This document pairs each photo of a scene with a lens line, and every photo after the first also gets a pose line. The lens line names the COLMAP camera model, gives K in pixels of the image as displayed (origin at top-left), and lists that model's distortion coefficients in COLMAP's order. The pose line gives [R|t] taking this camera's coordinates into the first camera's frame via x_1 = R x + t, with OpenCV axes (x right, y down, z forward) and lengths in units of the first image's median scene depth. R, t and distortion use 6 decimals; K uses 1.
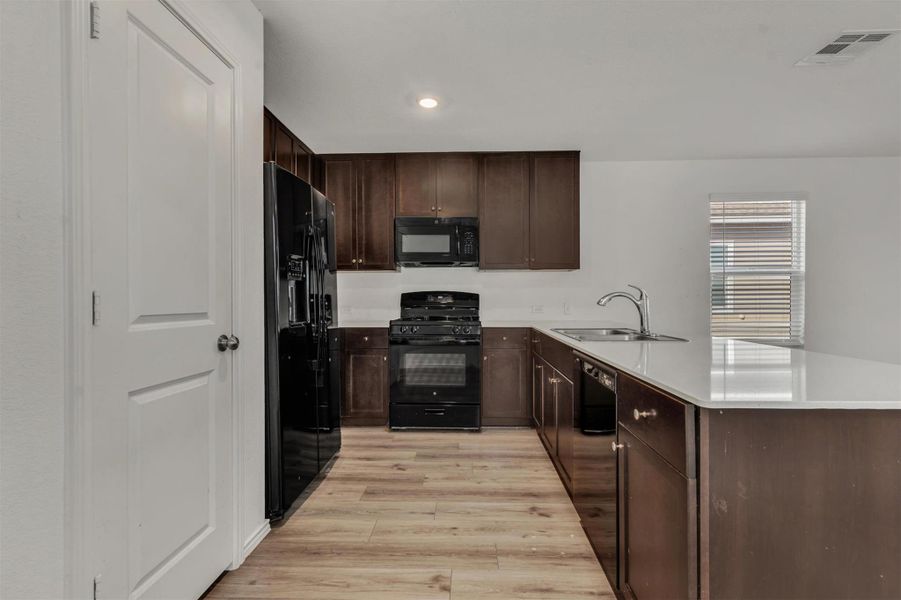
lens RADIAL K [[404.1, 0, 452.7], [0, 404.1, 298.2], [0, 0, 1]] dist [0.001280, 0.000324]
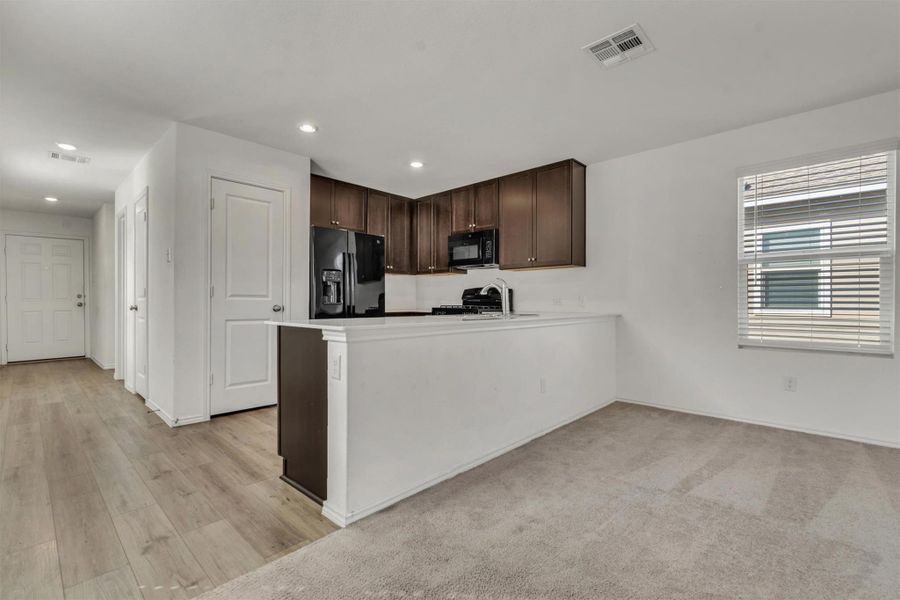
lens RADIAL K [[409.9, 0, 460.9], [0, 409.9, 299.9], [0, 0, 1]] dist [0.000317, -0.000249]
pose [[0.786573, 0.007424, -0.617453, 1.023042], [-0.006737, 0.999971, 0.003440, 0.026828], [0.617461, 0.001454, 0.786600, -0.128024]]
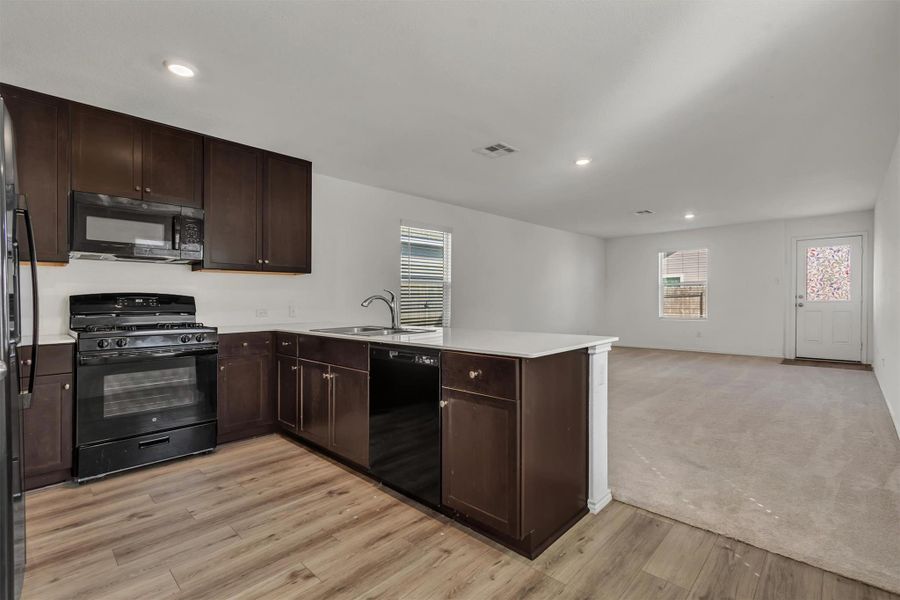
lens RADIAL K [[409.9, 0, 460.9], [0, 409.9, 299.9], [0, 0, 1]] dist [0.000317, -0.000249]
pose [[0.659176, -0.003192, 0.751982, -0.315471], [0.006051, 0.999981, -0.001060, 0.000914], [-0.751964, 0.005249, 0.659183, -0.002515]]
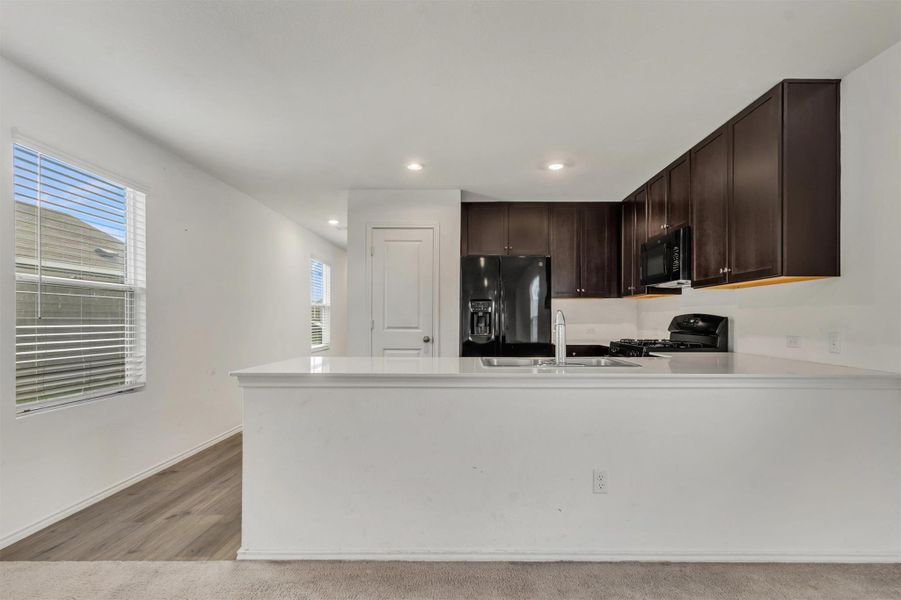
lens RADIAL K [[428.0, 0, 455.5], [0, 428.0, 316.7], [0, 0, 1]] dist [0.002782, 0.000641]
pose [[0.059853, 0.004762, -0.998196, 1.222760], [0.003364, 0.999982, 0.004972, -0.024256], [0.998202, -0.003655, 0.059836, 0.593408]]
